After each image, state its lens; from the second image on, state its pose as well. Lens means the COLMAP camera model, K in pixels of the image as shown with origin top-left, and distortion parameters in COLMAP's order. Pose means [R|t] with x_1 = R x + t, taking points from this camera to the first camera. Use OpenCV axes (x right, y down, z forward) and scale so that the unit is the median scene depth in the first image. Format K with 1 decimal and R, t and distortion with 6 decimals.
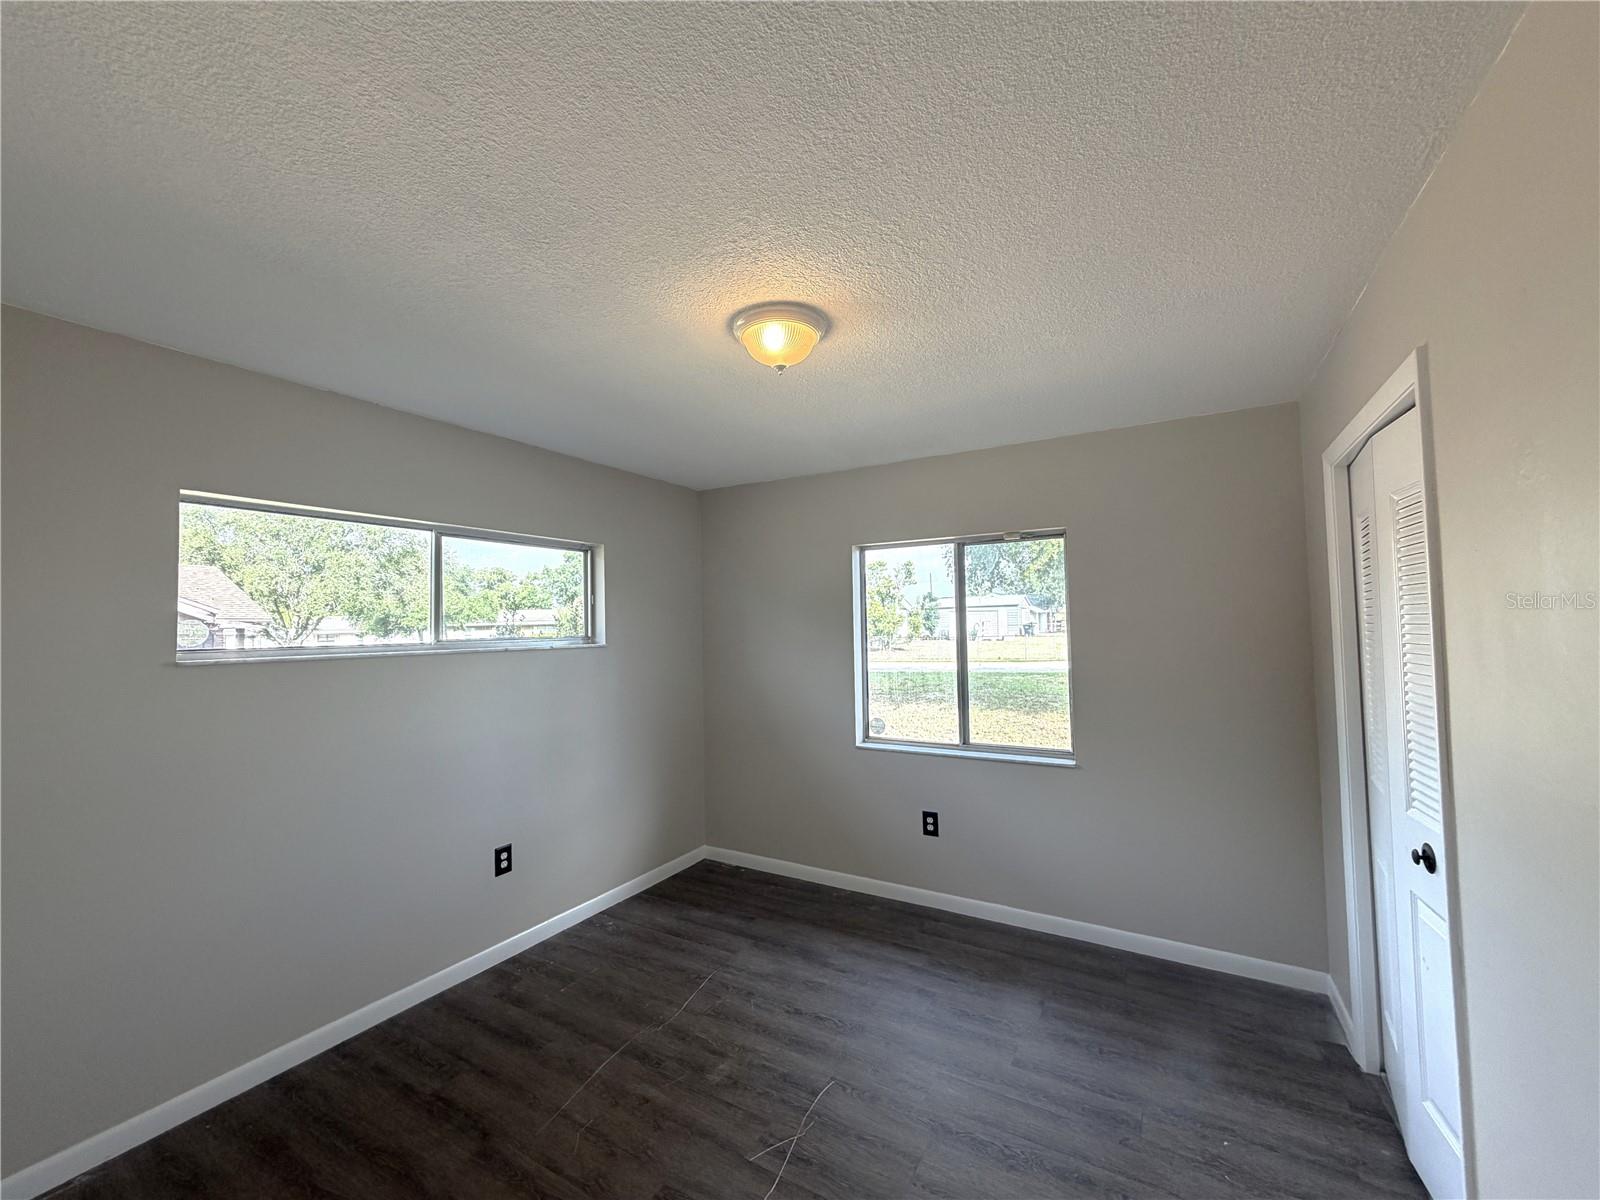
lens RADIAL K [[637.7, 0, 800.0], [0, 637.7, 601.4], [0, 0, 1]] dist [0.003033, -0.001048]
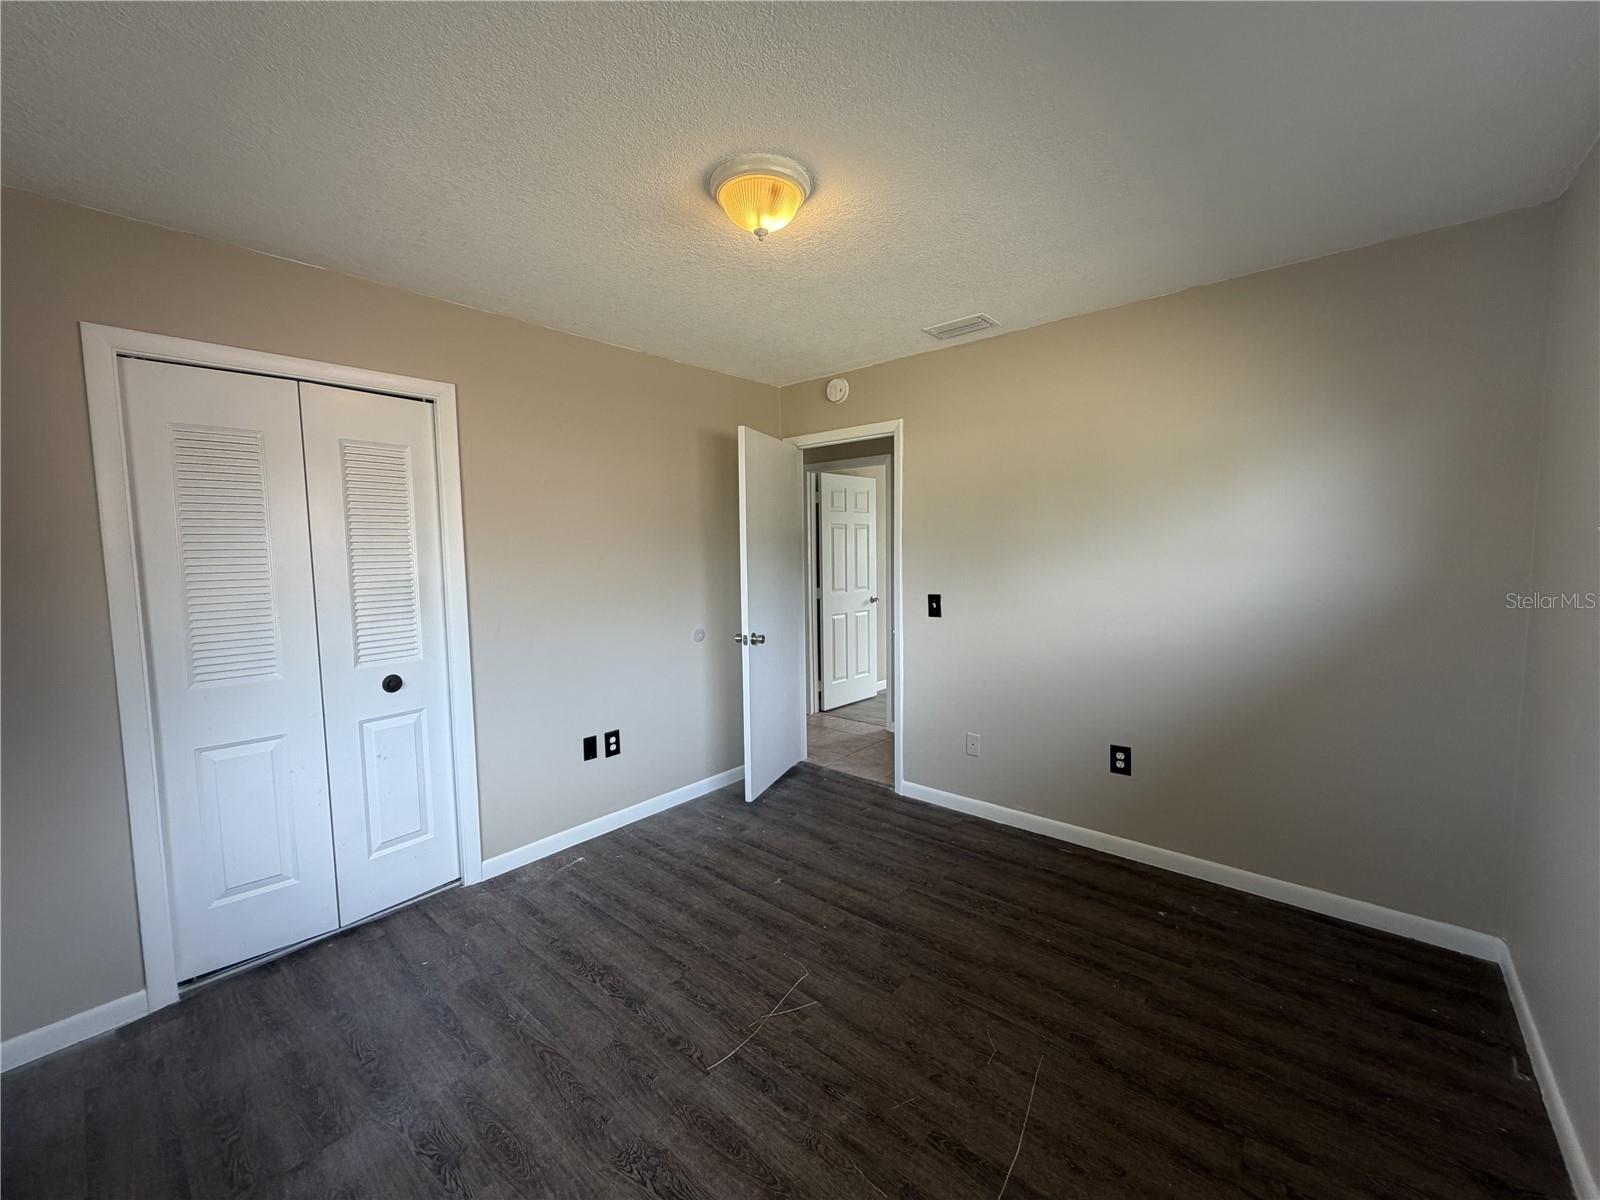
lens RADIAL K [[637.7, 0, 799.7], [0, 637.7, 598.0], [0, 0, 1]] dist [0.003033, -0.001048]
pose [[-0.982182, 0.019283, 0.186939, -0.245532], [0.027327, 0.998804, 0.040547, 0.124063], [-0.185933, 0.044933, -0.981534, 1.885664]]
